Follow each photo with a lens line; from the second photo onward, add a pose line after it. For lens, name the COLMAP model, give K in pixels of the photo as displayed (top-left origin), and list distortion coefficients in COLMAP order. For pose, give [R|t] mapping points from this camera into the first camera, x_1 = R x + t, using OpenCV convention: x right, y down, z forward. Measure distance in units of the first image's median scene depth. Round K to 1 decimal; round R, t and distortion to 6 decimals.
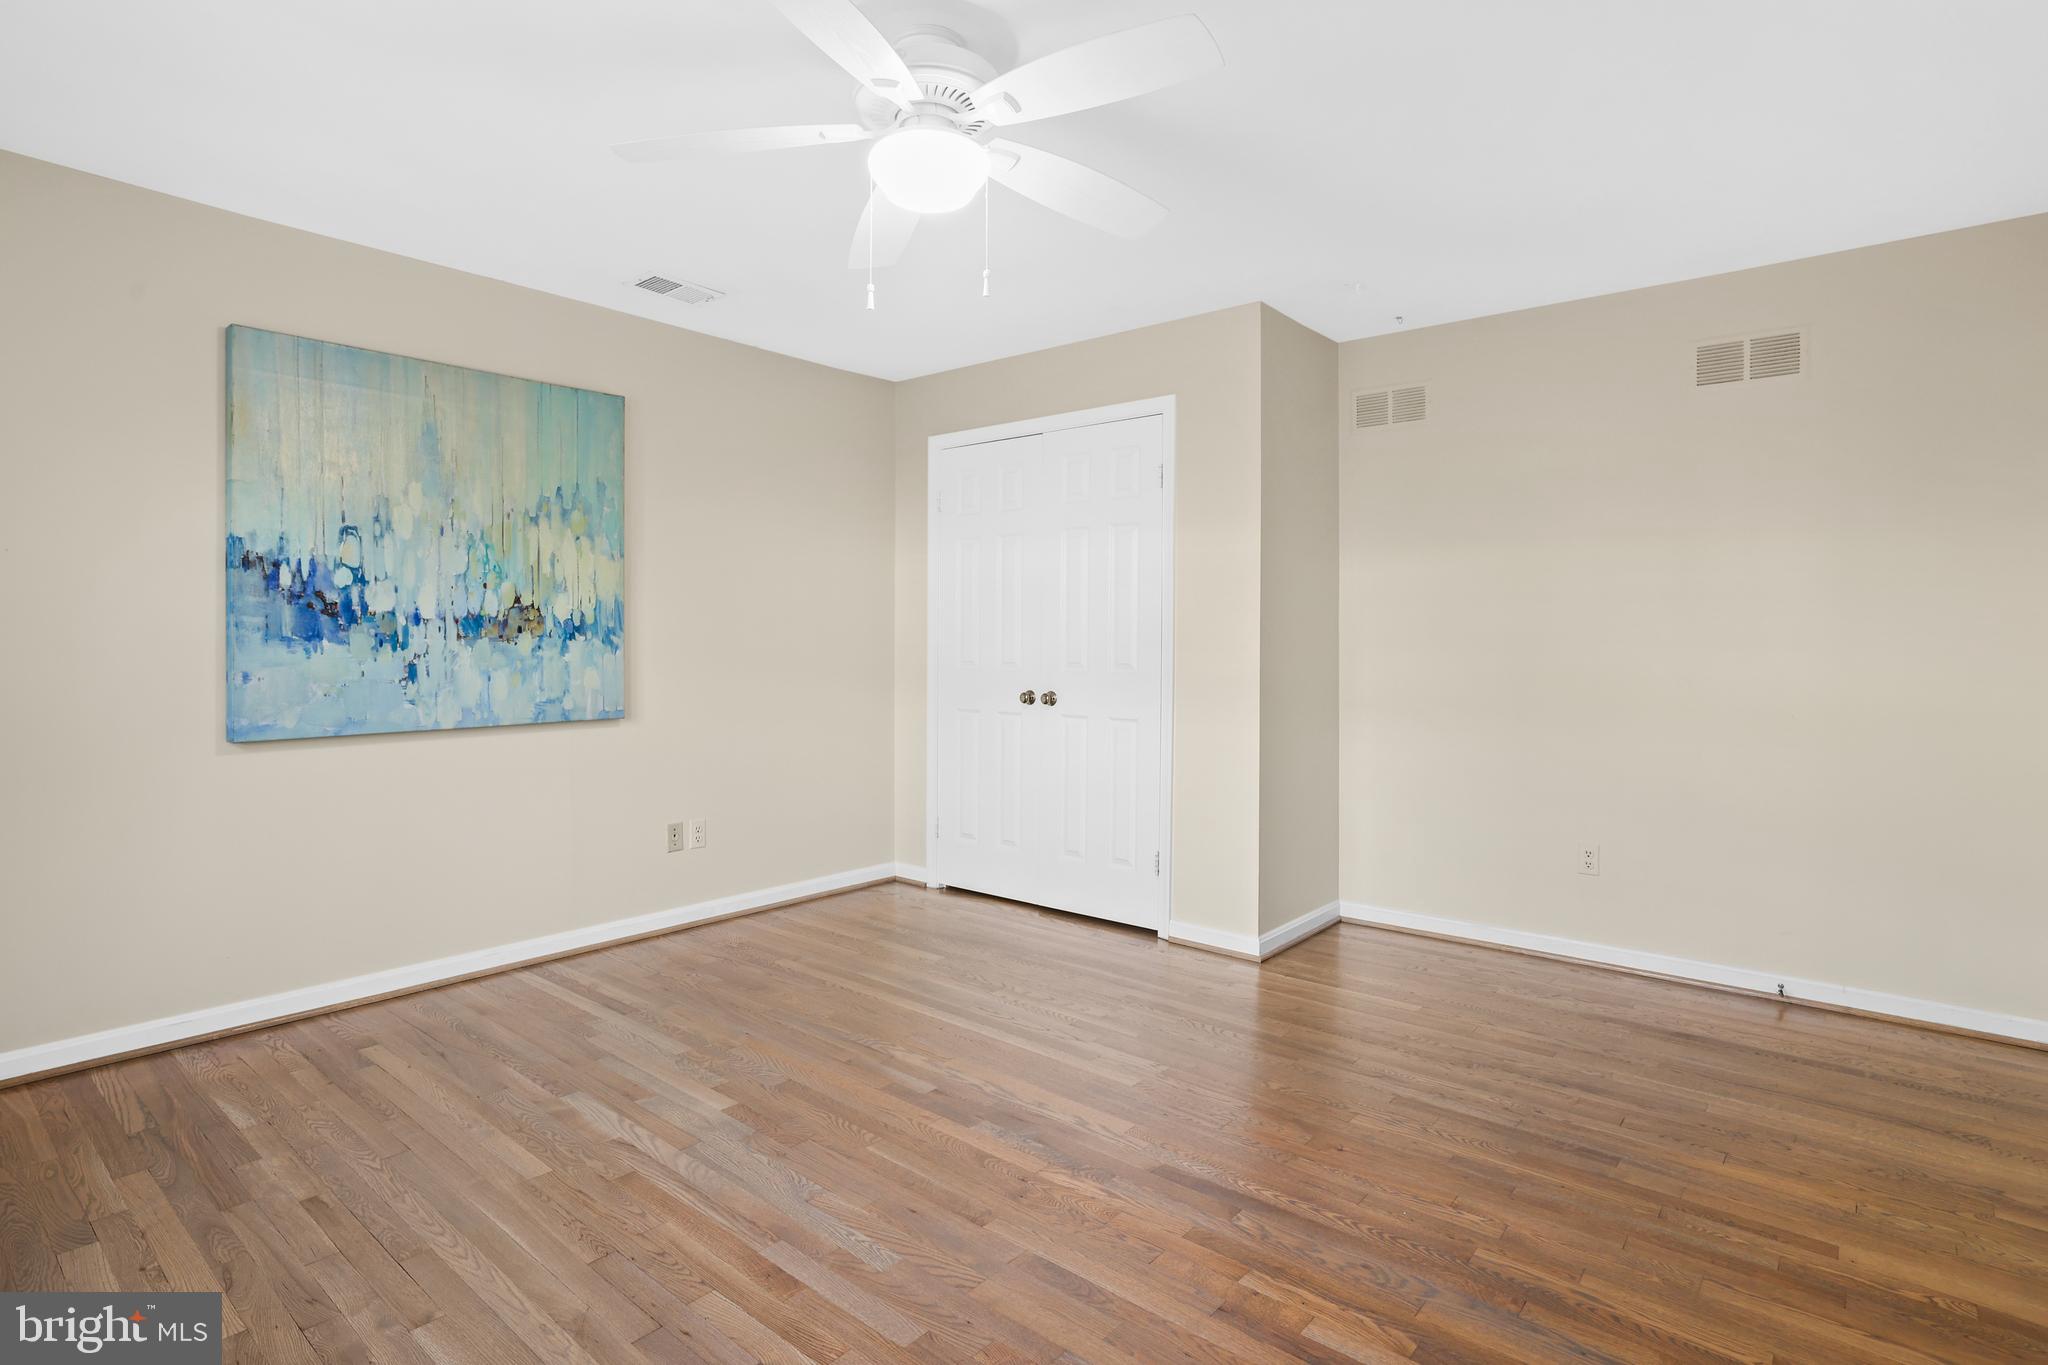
lens RADIAL K [[982.5, 0, 1028.1], [0, 982.5, 643.5], [0, 0, 1]] dist [-0.025218, 0.002817]
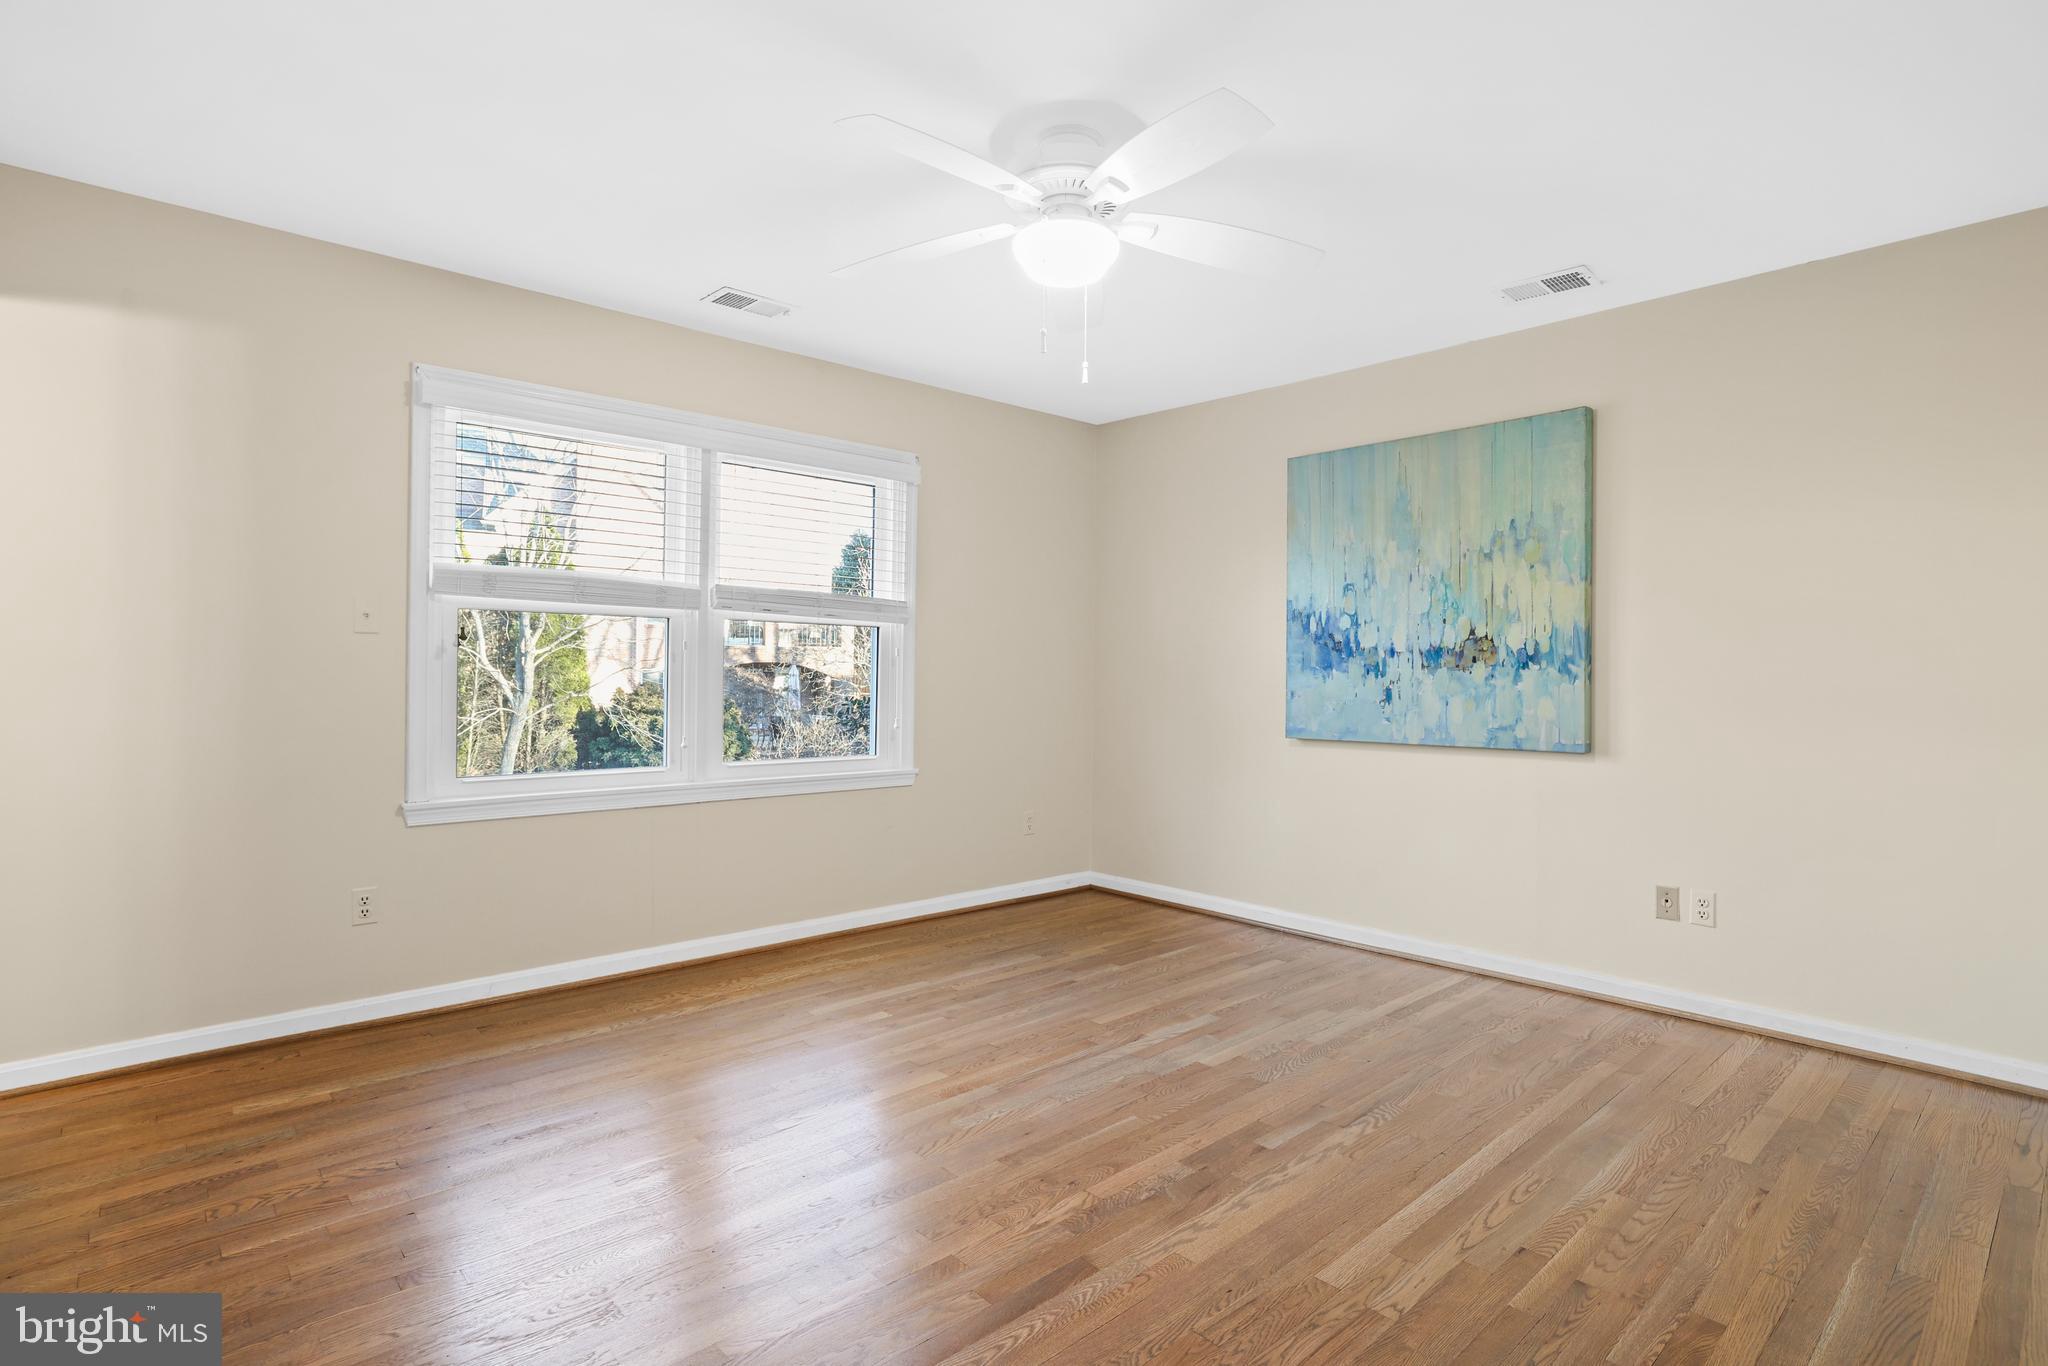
lens RADIAL K [[982.5, 0, 1033.4], [0, 982.5, 684.7], [0, 0, 1]] dist [-0.025218, 0.002817]
pose [[-0.082768, 0.010994, -0.996508, 0.646090], [-0.006023, 0.999915, 0.011531, 0.004434], [0.996551, 0.006956, -0.082695, 0.653060]]
